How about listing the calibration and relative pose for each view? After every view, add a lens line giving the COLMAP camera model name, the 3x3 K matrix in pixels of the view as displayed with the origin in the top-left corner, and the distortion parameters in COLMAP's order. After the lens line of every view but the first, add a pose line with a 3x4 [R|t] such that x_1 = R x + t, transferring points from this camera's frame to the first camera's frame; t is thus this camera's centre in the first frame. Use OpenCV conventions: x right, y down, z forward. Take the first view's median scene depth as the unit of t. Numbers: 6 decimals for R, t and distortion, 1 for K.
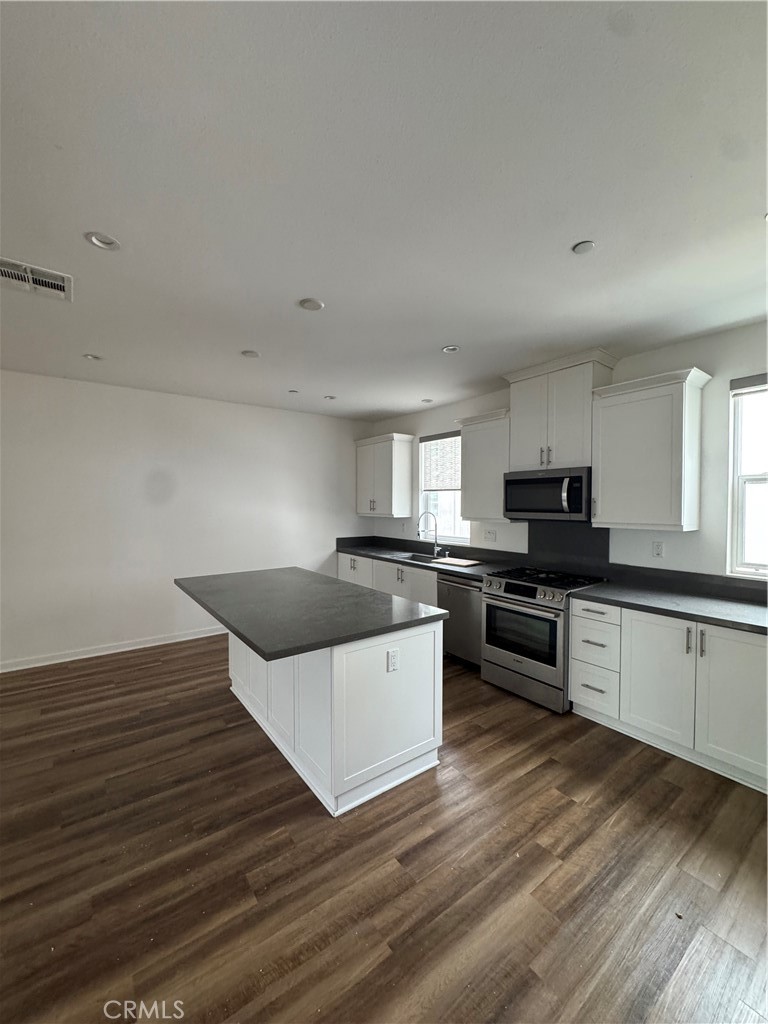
lens RADIAL K [[413.4, 0, 376.2], [0, 413.4, 508.1], [0, 0, 1]] dist [-0.000910, -0.000650]
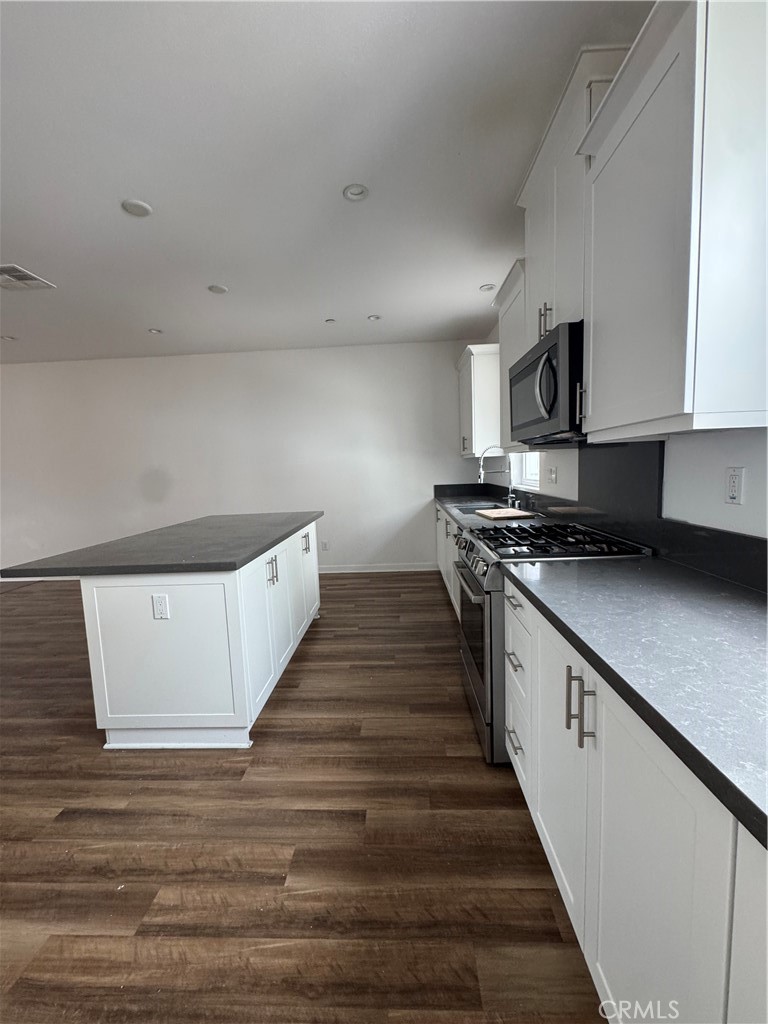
lens RADIAL K [[413.4, 0, 376.8], [0, 413.4, 511.7], [0, 0, 1]] dist [-0.000910, -0.000650]
pose [[0.778118, 0.034001, -0.627198, 0.774729], [0.034548, 0.994705, 0.096786, 0.085693], [0.627168, -0.096979, 0.772823, 0.538094]]
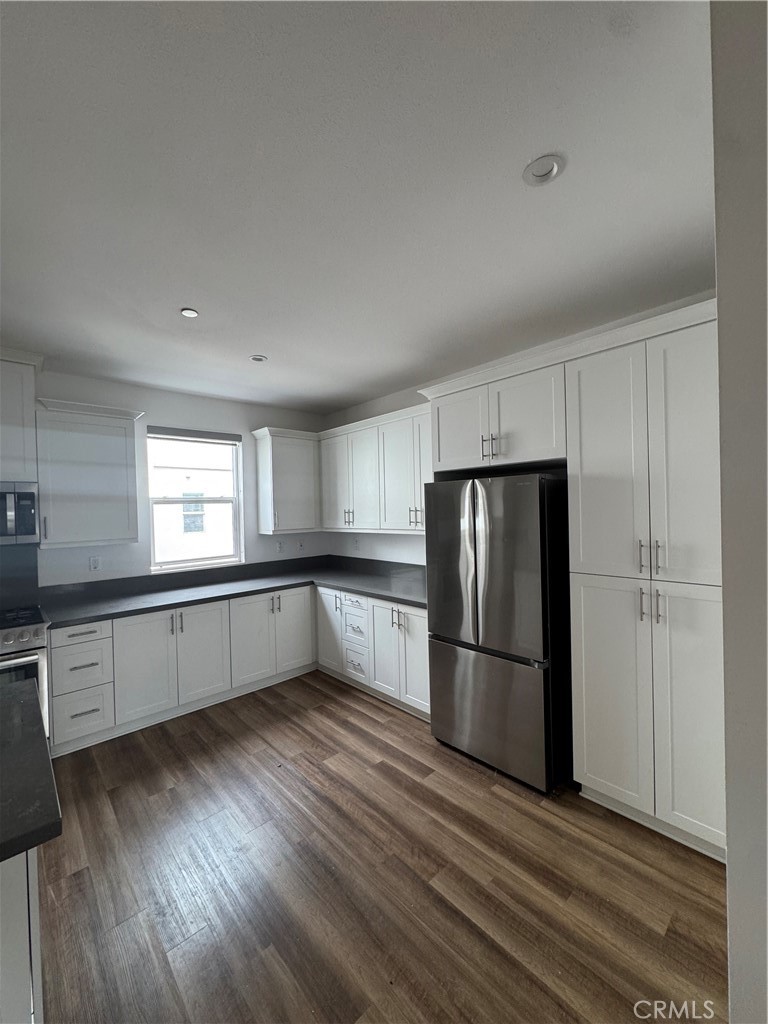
lens RADIAL K [[413.4, 0, 393.2], [0, 413.4, 506.6], [0, 0, 1]] dist [-0.000910, -0.000650]
pose [[-0.129332, 0.007315, 0.991574, -0.574891], [0.039419, 0.999220, -0.002230, -0.018074], [-0.990817, 0.038798, -0.129520, 0.423979]]
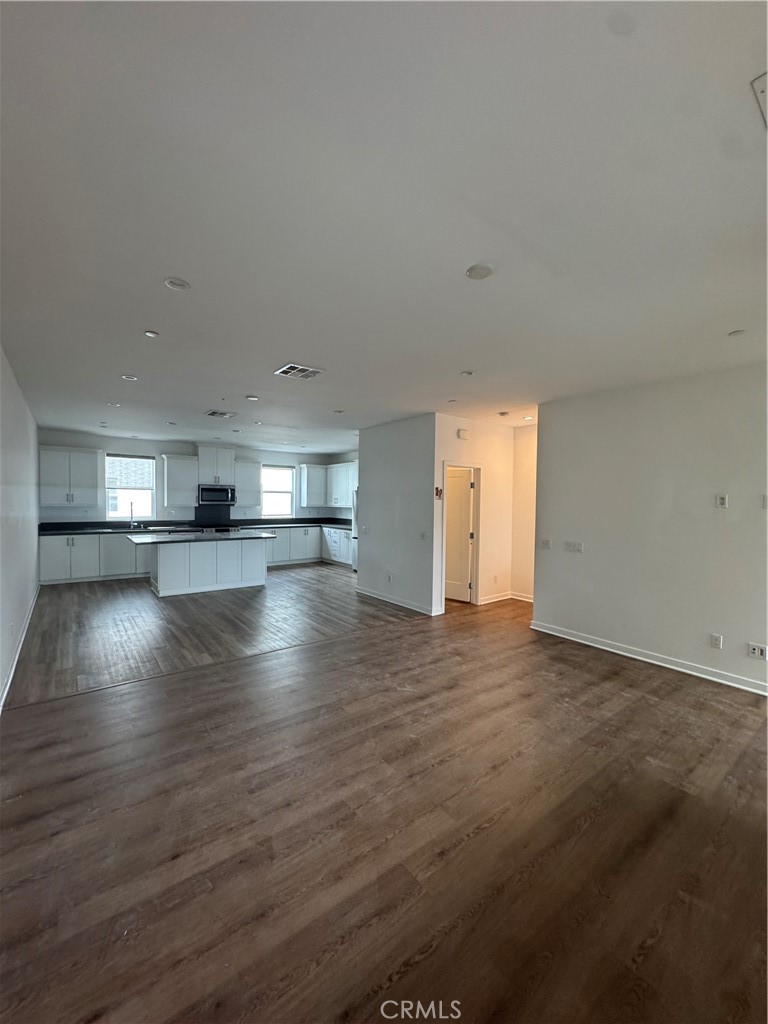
lens RADIAL K [[413.4, 0, 385.7], [0, 413.4, 511.3], [0, 0, 1]] dist [-0.000910, -0.000650]
pose [[-0.027816, -0.029047, 0.999191, -2.896837], [0.000422, 0.999577, 0.029070, -0.002859], [-0.999613, 0.001231, -0.027792, 0.034054]]
